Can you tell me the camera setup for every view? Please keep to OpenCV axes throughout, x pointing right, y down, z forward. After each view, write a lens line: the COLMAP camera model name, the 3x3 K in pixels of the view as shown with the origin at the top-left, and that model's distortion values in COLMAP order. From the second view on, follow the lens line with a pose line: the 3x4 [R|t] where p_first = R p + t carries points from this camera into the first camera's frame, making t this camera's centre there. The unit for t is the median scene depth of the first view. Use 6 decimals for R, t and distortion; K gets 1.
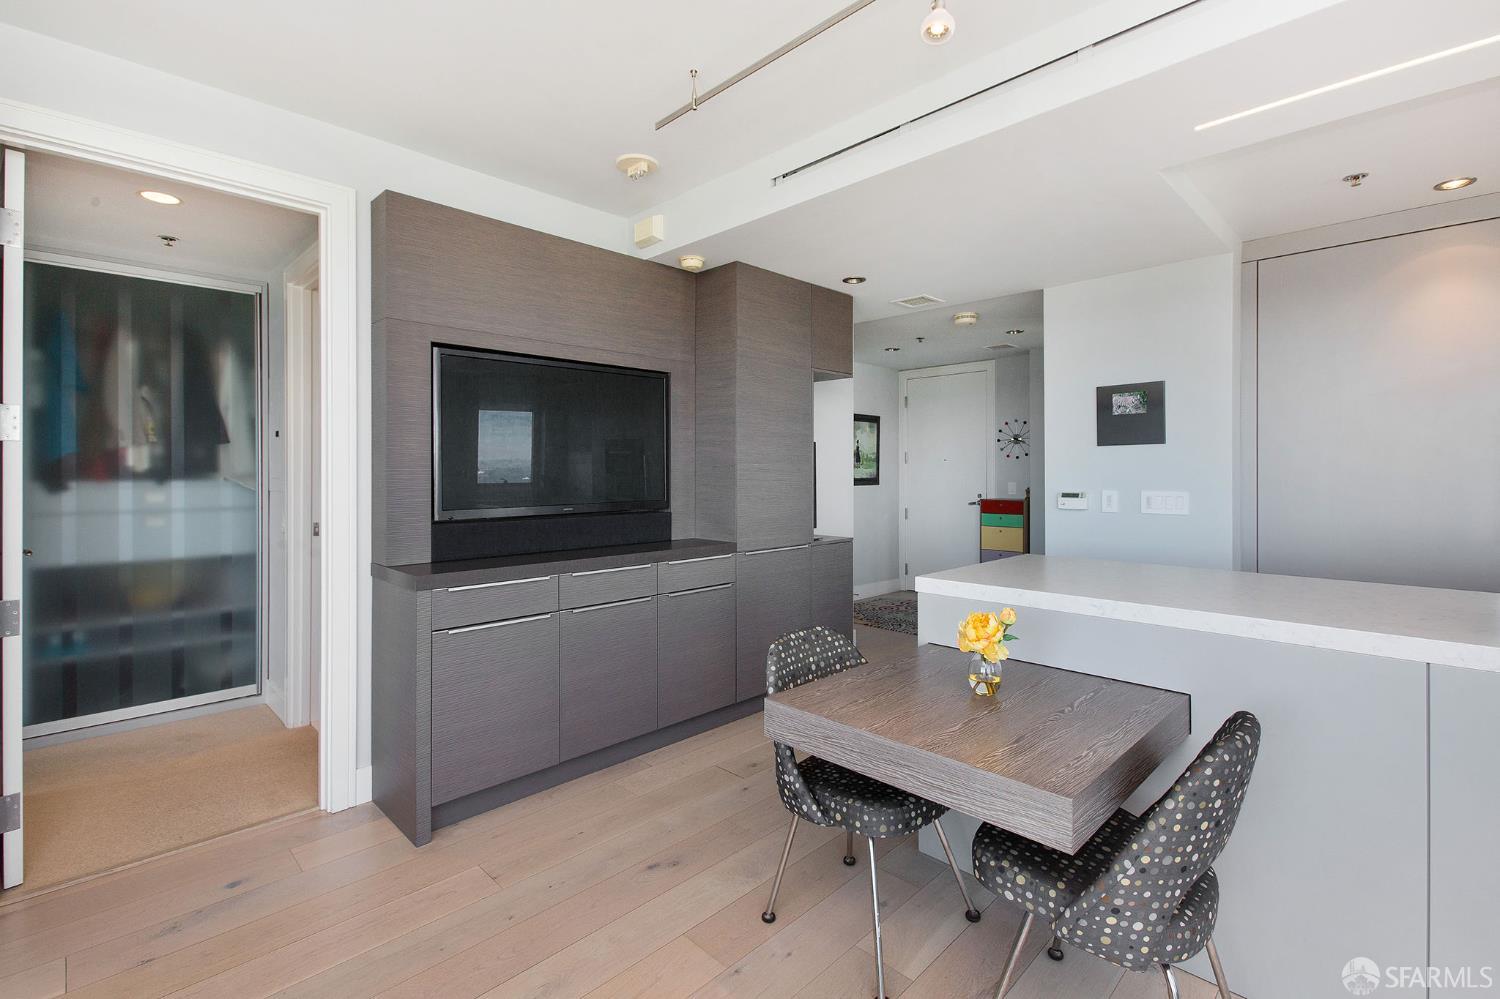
lens RADIAL K [[697.3, 0, 768.5], [0, 697.3, 469.0], [0, 0, 1]] dist [0.001096, 0.002713]
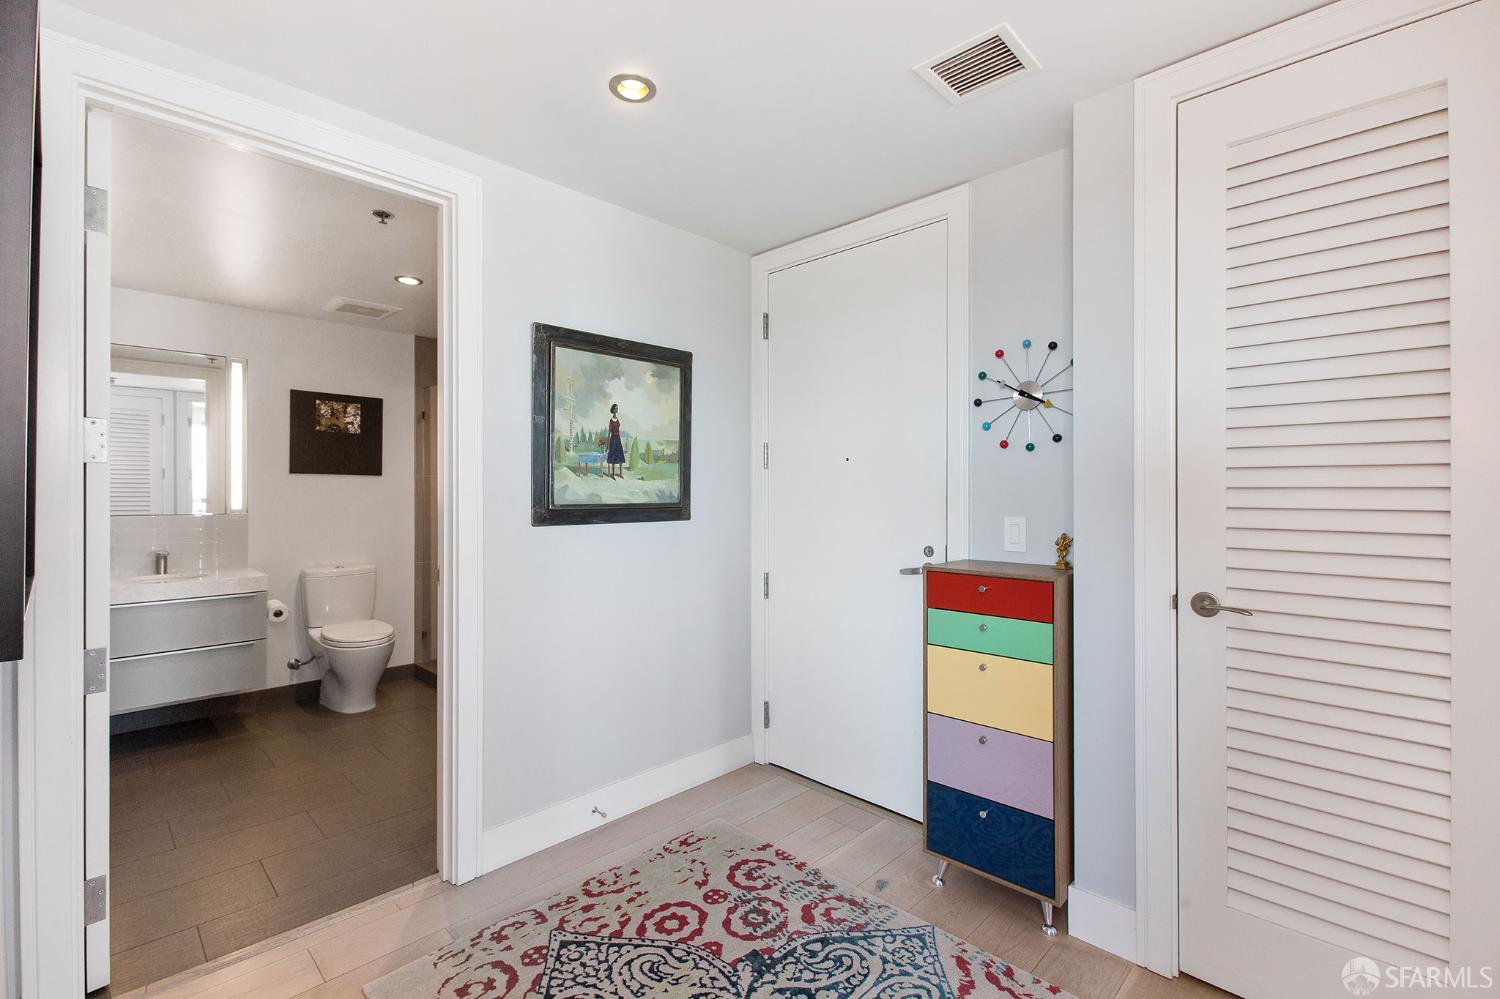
lens RADIAL K [[697.3, 0, 763.2], [0, 697.3, 493.2], [0, 0, 1]] dist [0.001096, 0.002713]
pose [[0.999962, 0.001663, 0.008523, 0.398179], [-0.001702, 0.999988, 0.004574, 0.010239], [-0.008515, -0.004588, 0.999953, 1.180958]]
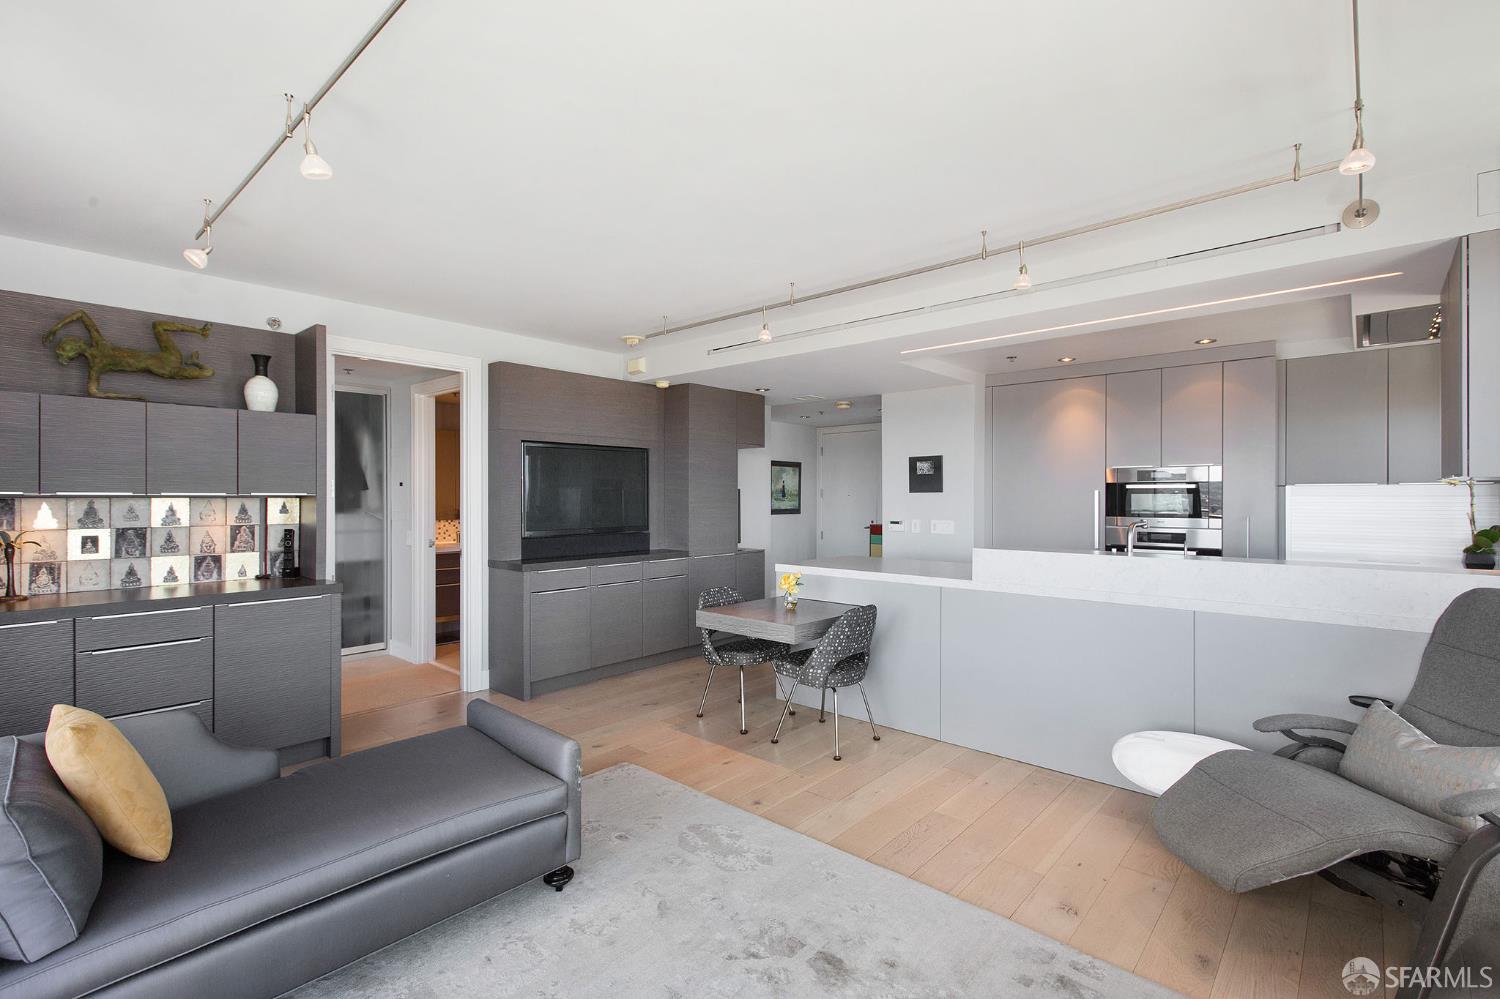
lens RADIAL K [[697.3, 0, 790.5], [0, 697.3, 499.7], [0, 0, 1]] dist [0.001096, 0.002713]
pose [[0.996550, 0.001800, 0.082975, 0.055989], [-0.002594, 0.999952, 0.009462, -0.033502], [-0.082954, -0.009644, 0.996507, -0.667471]]
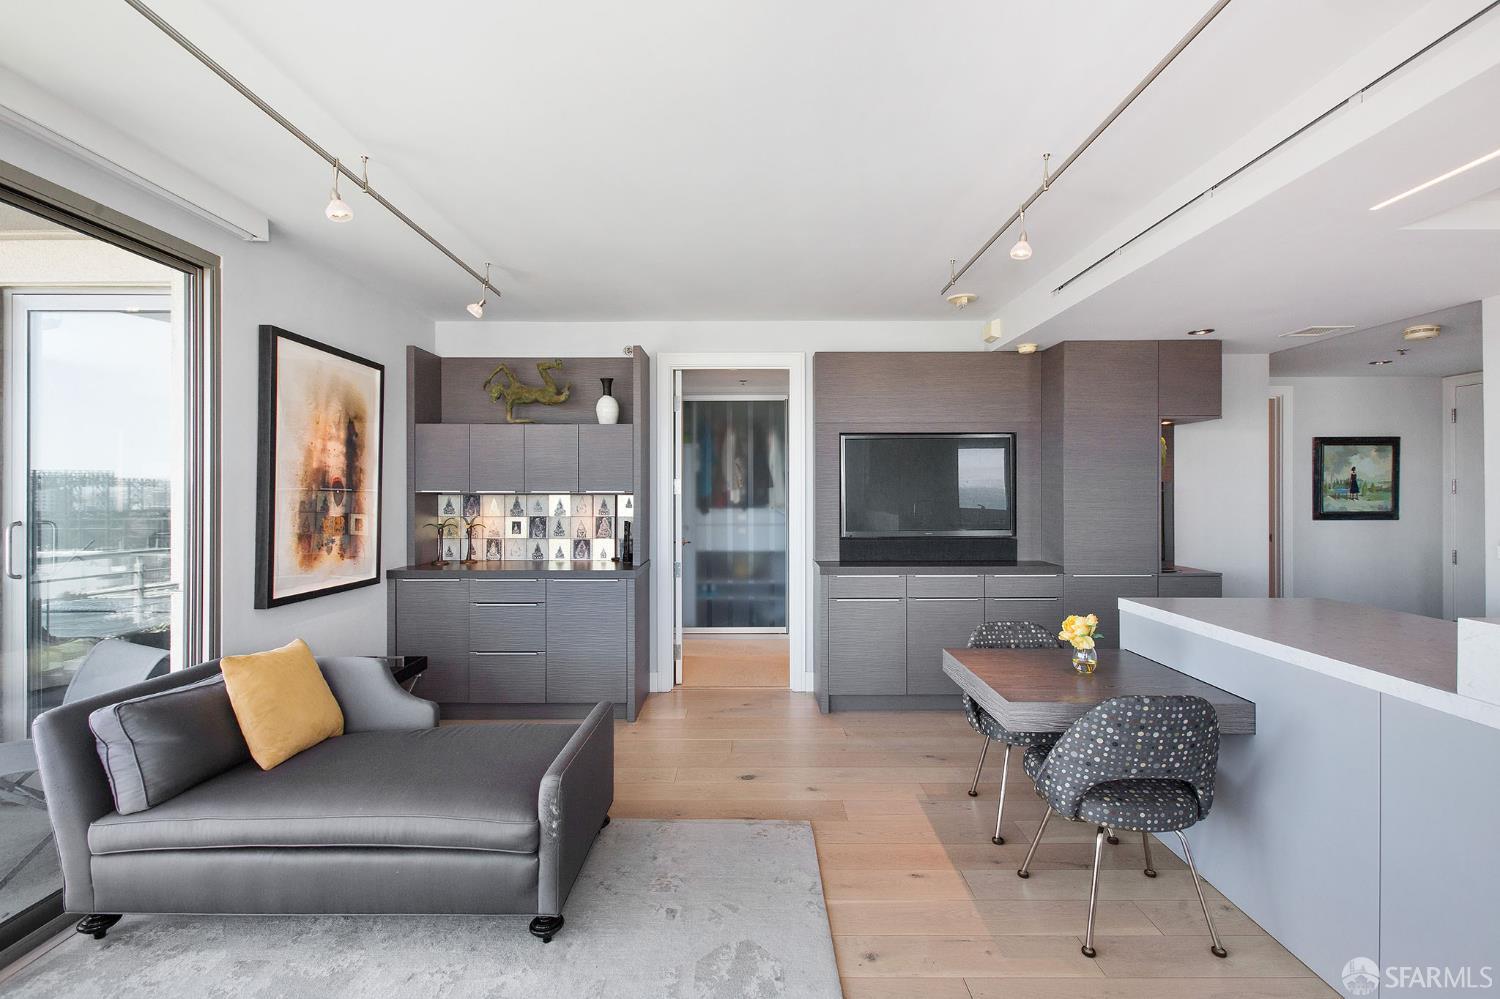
lens RADIAL K [[697.3, 0, 736.3], [0, 697.3, 490.0], [0, 0, 1]] dist [0.001096, 0.002713]
pose [[0.691518, -0.000709, -0.722359, 0.430694], [0.003557, 0.999991, 0.002423, -0.035271], [0.722351, -0.004245, 0.691514, -0.276817]]
